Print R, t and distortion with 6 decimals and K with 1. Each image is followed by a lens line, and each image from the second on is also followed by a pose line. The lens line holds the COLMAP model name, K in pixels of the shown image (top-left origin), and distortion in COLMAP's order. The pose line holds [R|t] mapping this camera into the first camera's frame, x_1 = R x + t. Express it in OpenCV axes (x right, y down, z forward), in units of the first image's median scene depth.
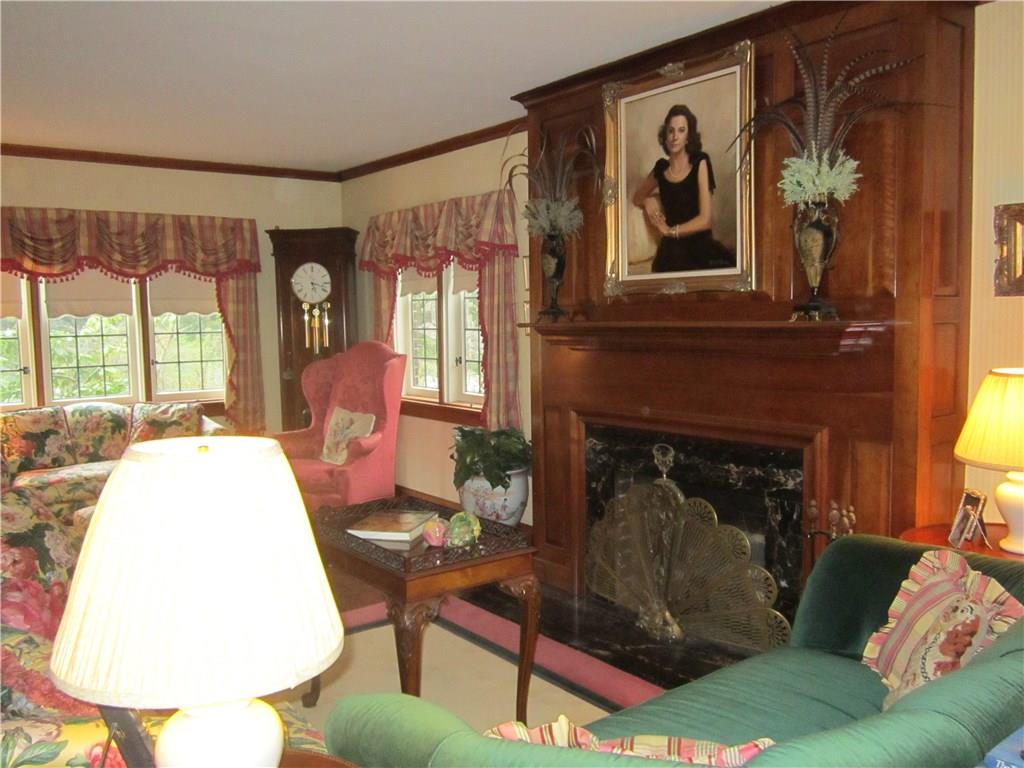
lens RADIAL K [[861.0, 0, 506.9], [0, 861.0, 383.4], [0, 0, 1]] dist [-0.043060, 0.024248]
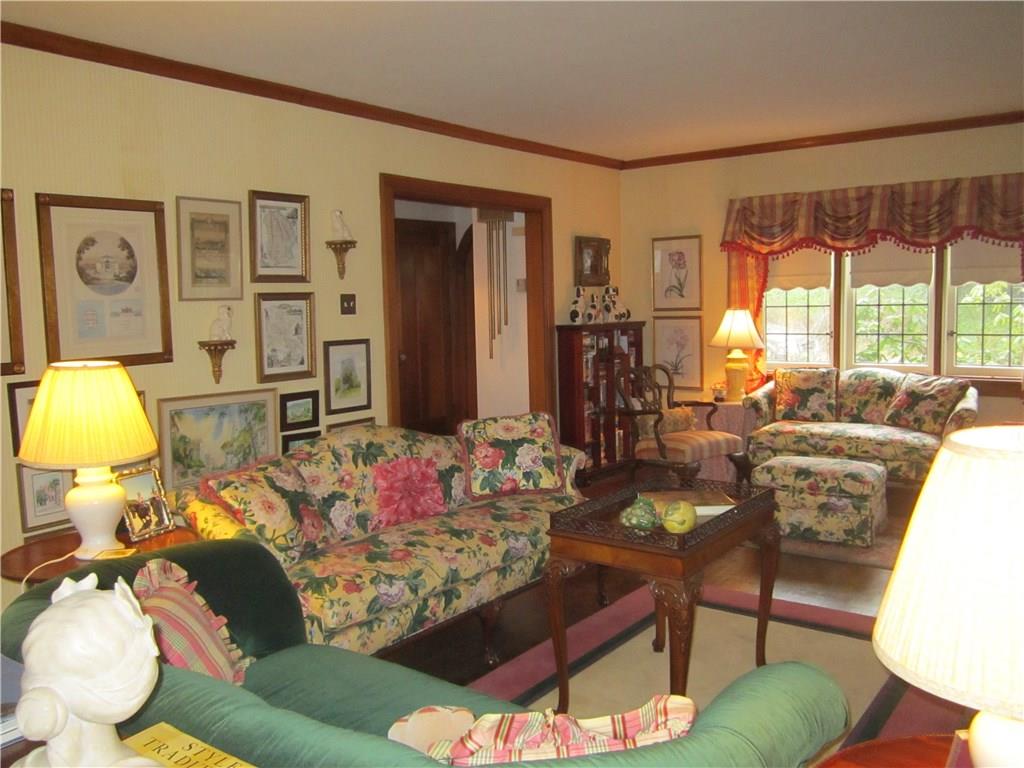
lens RADIAL K [[861.0, 0, 506.8], [0, 861.0, 385.0], [0, 0, 1]] dist [-0.043060, 0.024248]
pose [[0.289826, 0.104320, -0.951377, 0.397373], [-0.058653, 0.994109, 0.091138, -0.027057], [0.955281, 0.029387, 0.294237, 0.257340]]
